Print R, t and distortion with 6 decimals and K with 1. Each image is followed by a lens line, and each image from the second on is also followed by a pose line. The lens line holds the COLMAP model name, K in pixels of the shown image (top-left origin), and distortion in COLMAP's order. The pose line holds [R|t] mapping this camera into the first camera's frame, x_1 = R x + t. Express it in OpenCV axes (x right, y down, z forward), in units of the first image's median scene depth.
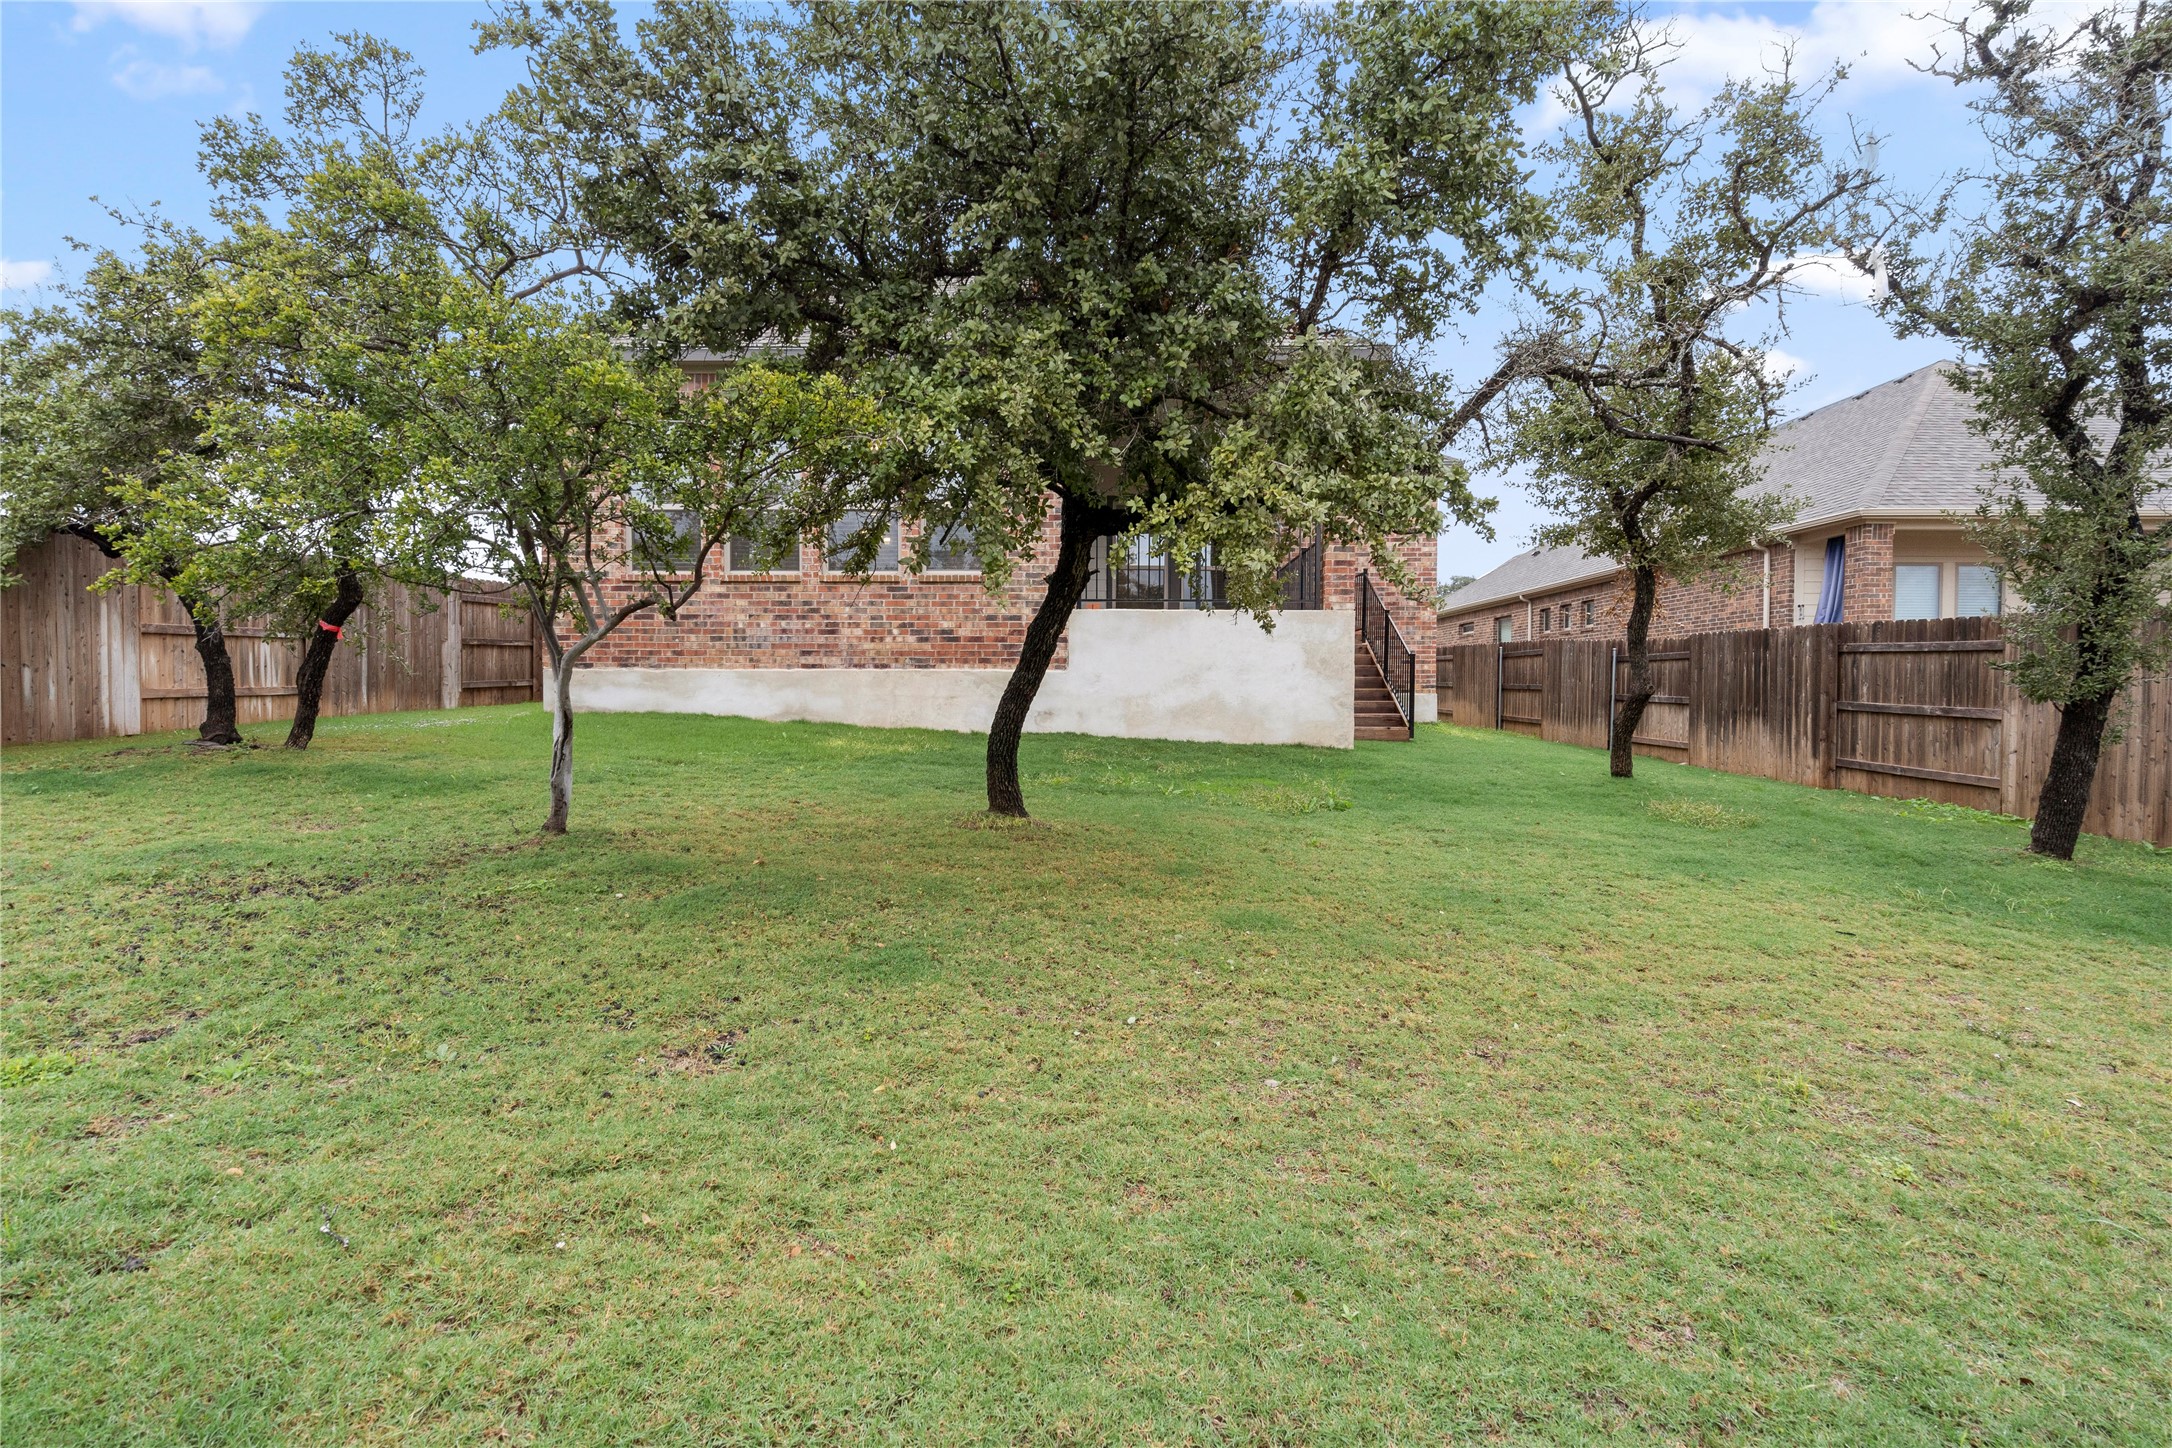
lens RADIAL K [[997.8, 0, 1086.0], [0, 997.8, 724.0], [0, 0, 1]] dist [-0.002524, 0.001099]
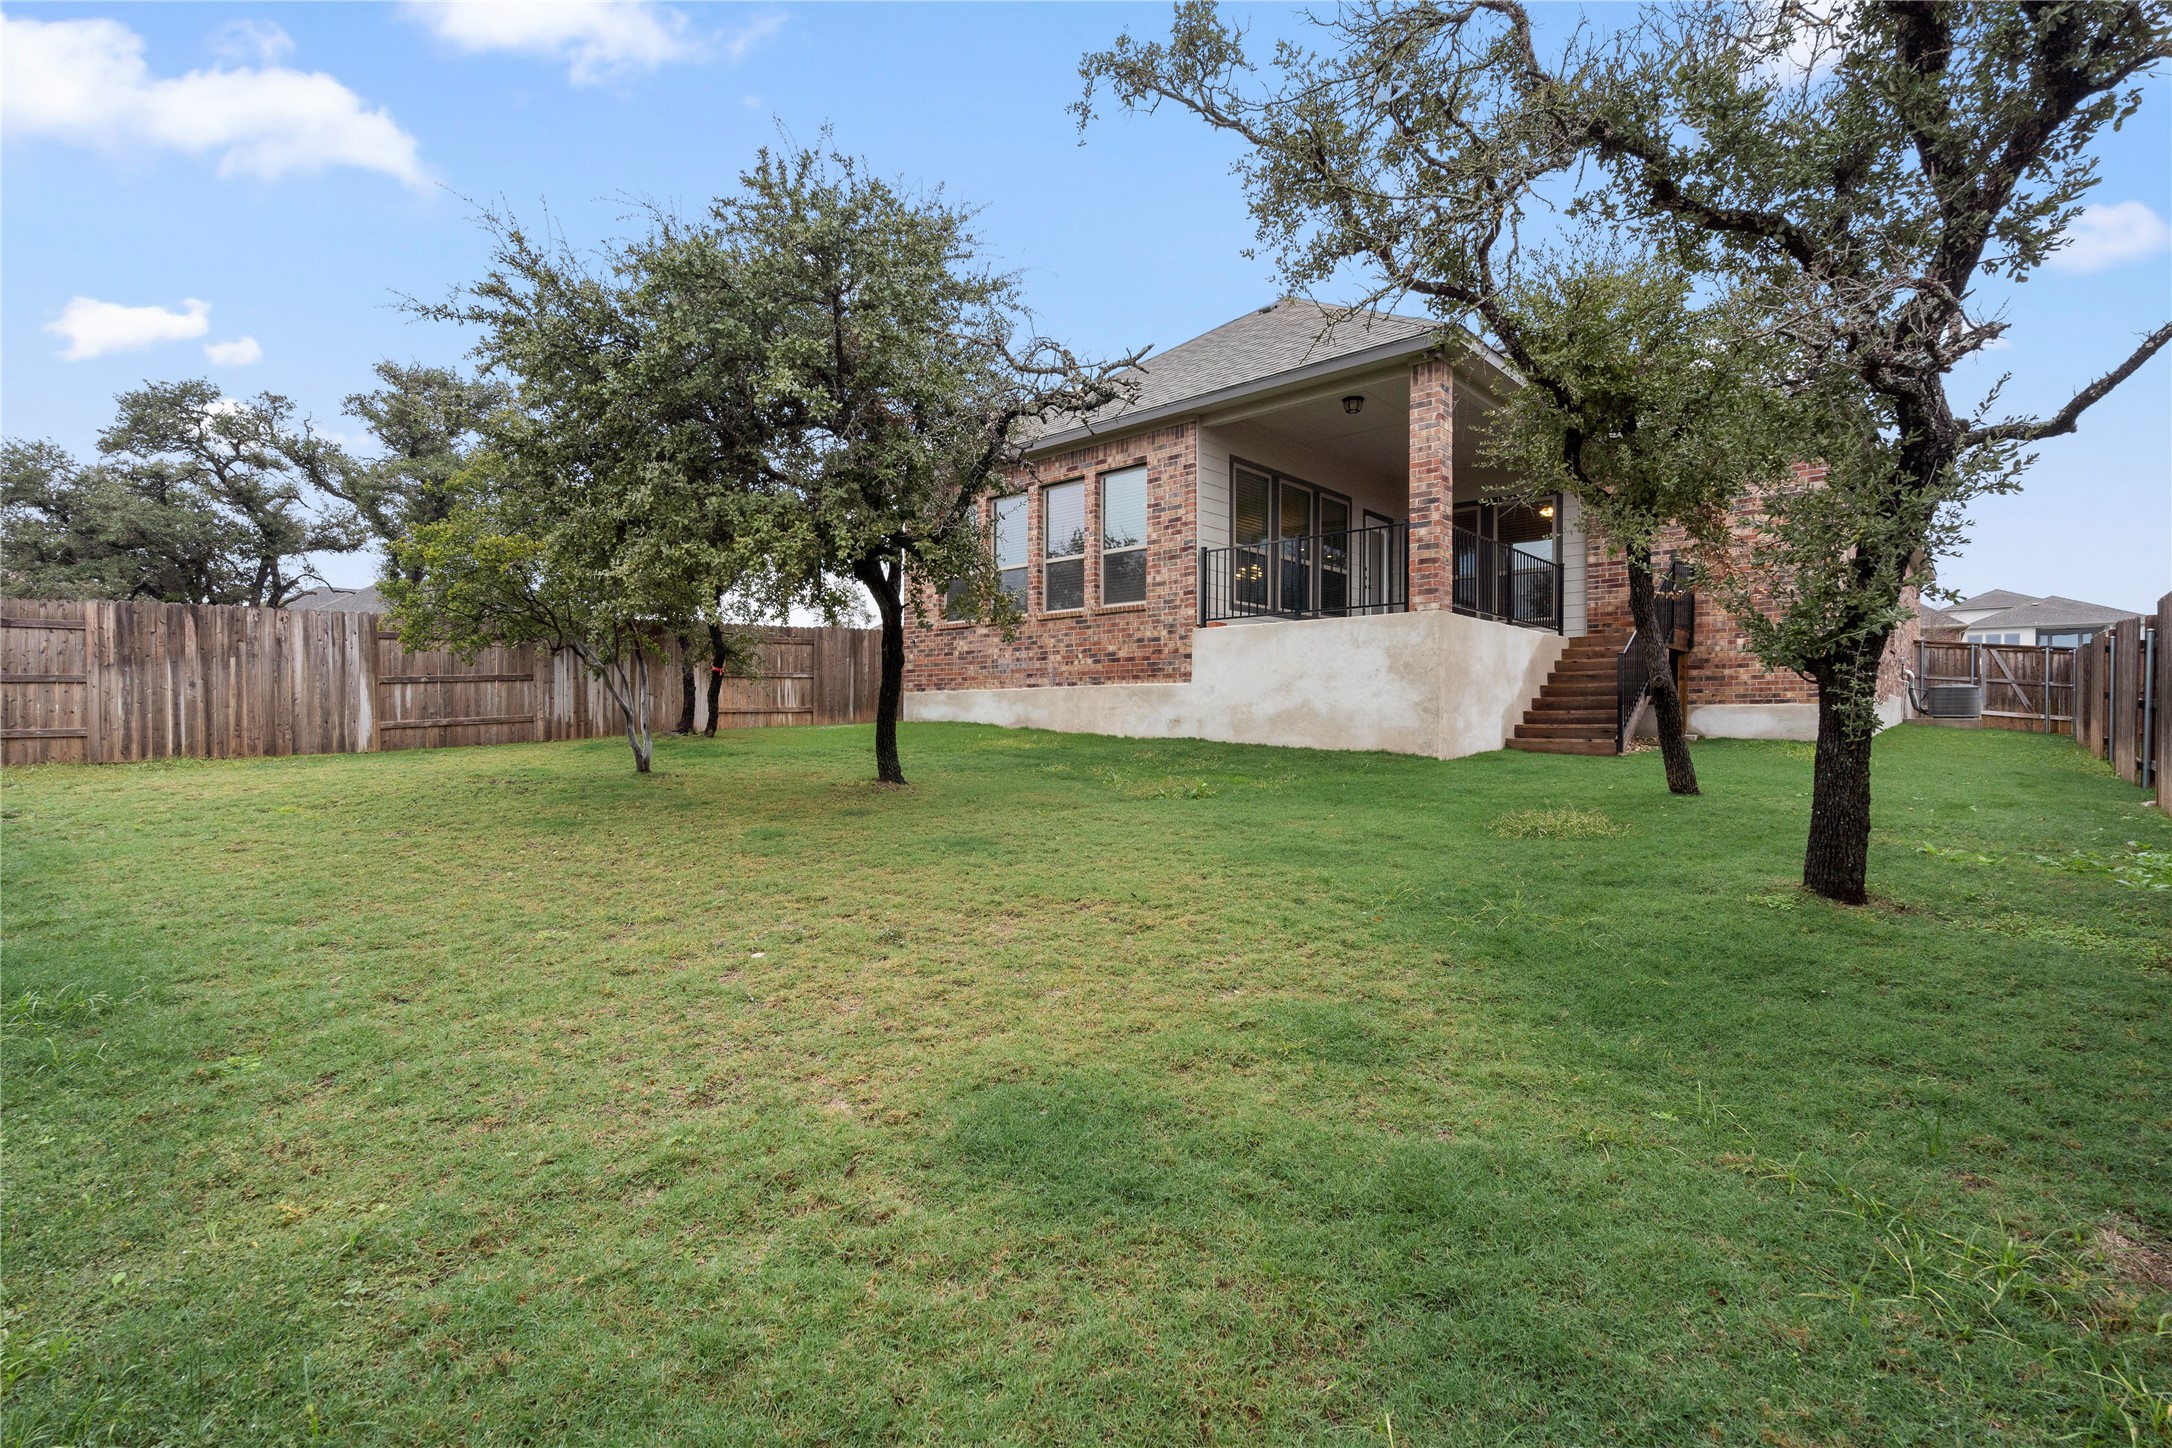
lens RADIAL K [[997.8, 0, 1086.0], [0, 997.8, 724.0], [0, 0, 1]] dist [-0.002524, 0.001099]
pose [[0.742535, -0.002804, -0.669801, 0.649991], [-0.019792, 0.999463, -0.026126, 0.024861], [0.669515, 0.032656, 0.742081, 0.081983]]
